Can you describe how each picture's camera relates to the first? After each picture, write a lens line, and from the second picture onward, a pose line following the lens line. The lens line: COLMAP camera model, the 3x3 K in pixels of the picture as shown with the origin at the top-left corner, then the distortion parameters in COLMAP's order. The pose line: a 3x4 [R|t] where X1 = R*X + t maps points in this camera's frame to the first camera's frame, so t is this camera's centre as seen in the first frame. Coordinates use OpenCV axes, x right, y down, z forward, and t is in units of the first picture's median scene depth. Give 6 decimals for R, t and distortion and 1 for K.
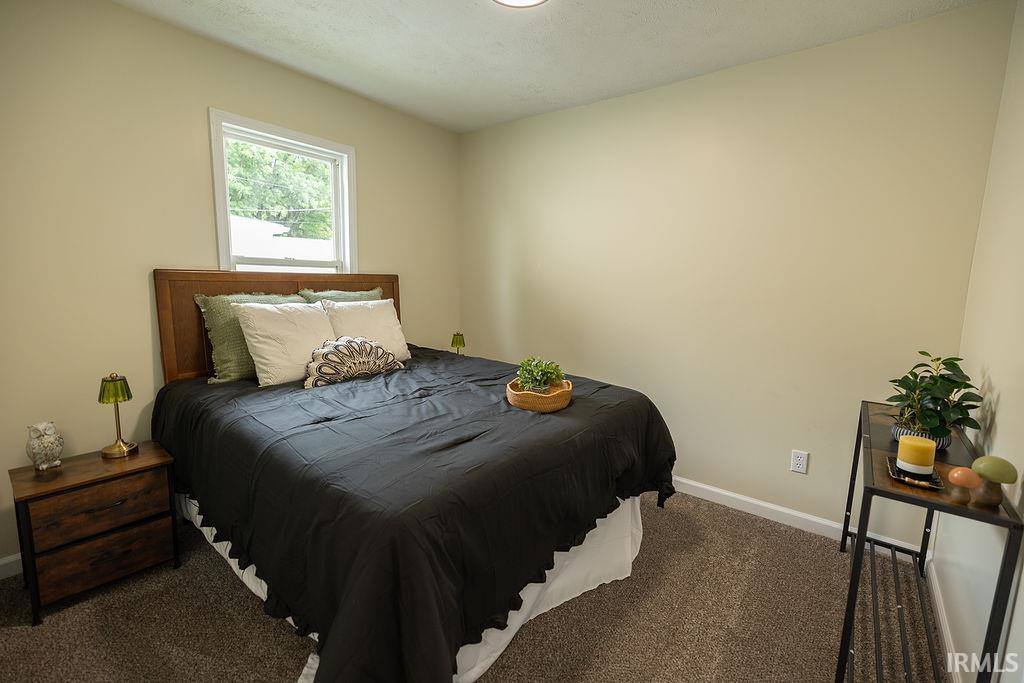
lens RADIAL K [[443.3, 0, 513.1], [0, 443.3, 340.8], [0, 0, 1]] dist [0.002532, 0.000063]
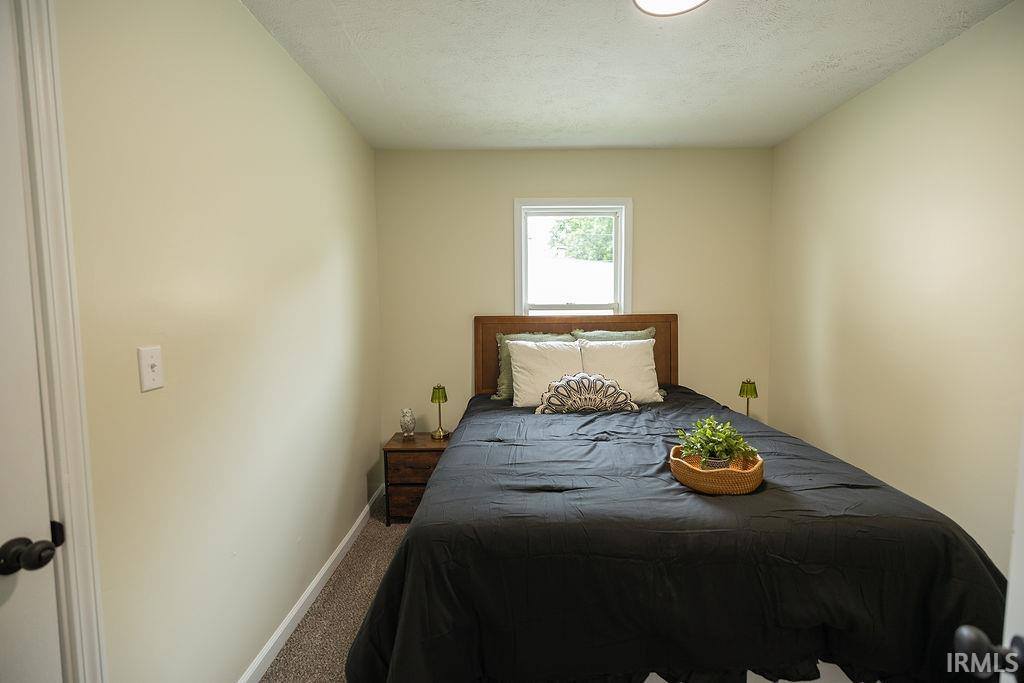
lens RADIAL K [[431.5, 0, 512.0], [0, 431.5, 341.5], [0, 0, 1]] dist [0.000565, 0.000216]
pose [[0.616145, 0.025102, -0.787233, 0.391890], [-0.086428, 0.995611, -0.035898, -0.037537], [0.782877, 0.090158, 0.615610, 0.222624]]
